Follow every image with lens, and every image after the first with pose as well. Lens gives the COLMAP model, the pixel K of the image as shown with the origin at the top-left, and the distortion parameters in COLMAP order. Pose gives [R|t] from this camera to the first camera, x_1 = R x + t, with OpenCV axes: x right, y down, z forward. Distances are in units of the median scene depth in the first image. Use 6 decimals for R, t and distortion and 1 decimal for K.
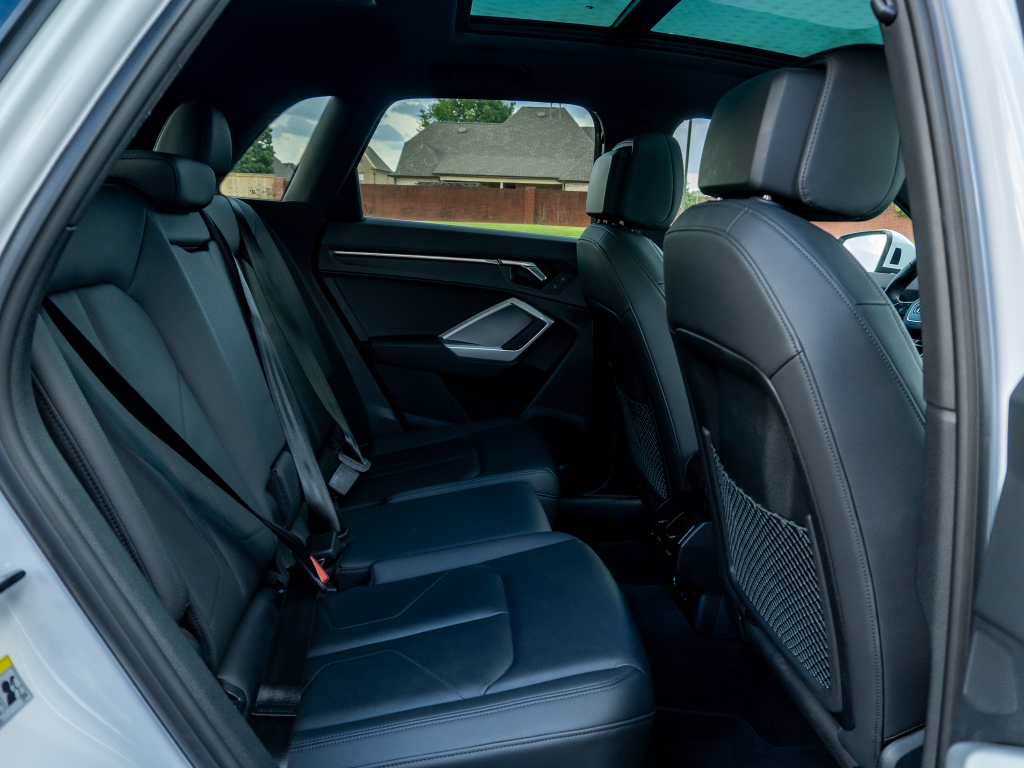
lens RADIAL K [[773.7, 0, 518.5], [0, 773.7, 385.6], [0, 0, 1]] dist [-0.024115, 0.007972]
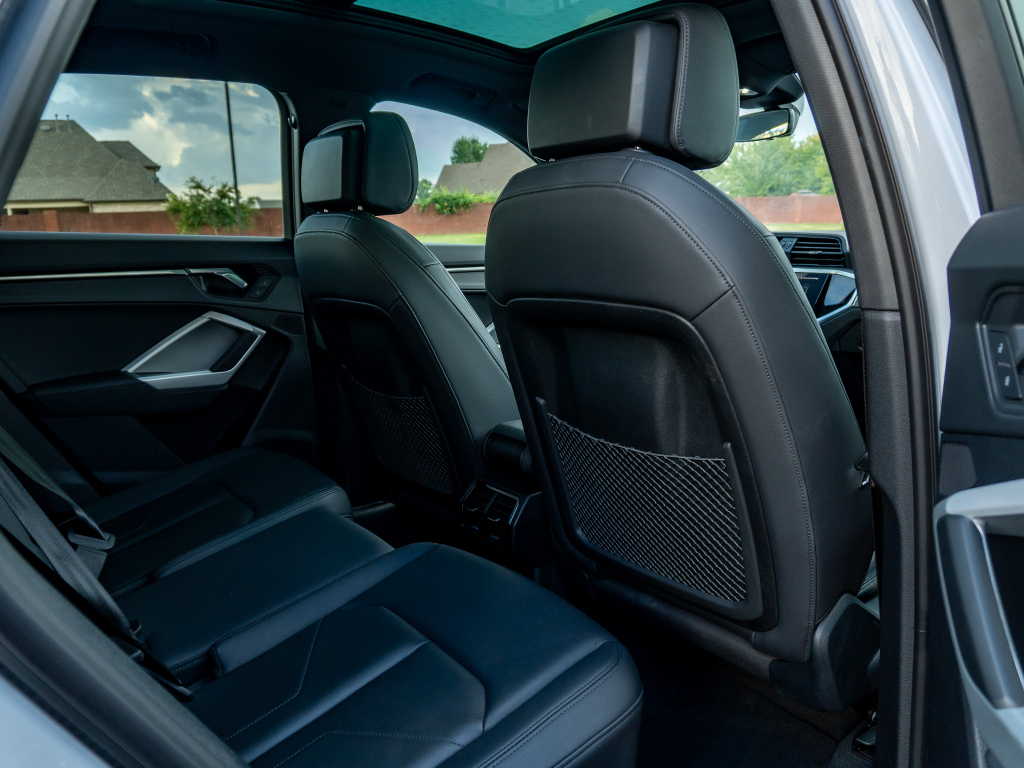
lens RADIAL K [[765.5, 0, 511.9], [0, 765.5, 389.5], [0, 0, 1]] dist [-0.007550, -0.001732]
pose [[0.840186, -0.179497, 0.511731, -0.178381], [0.184682, 0.981934, 0.041208, -0.001616], [-0.509883, 0.059885, 0.858157, 0.106009]]
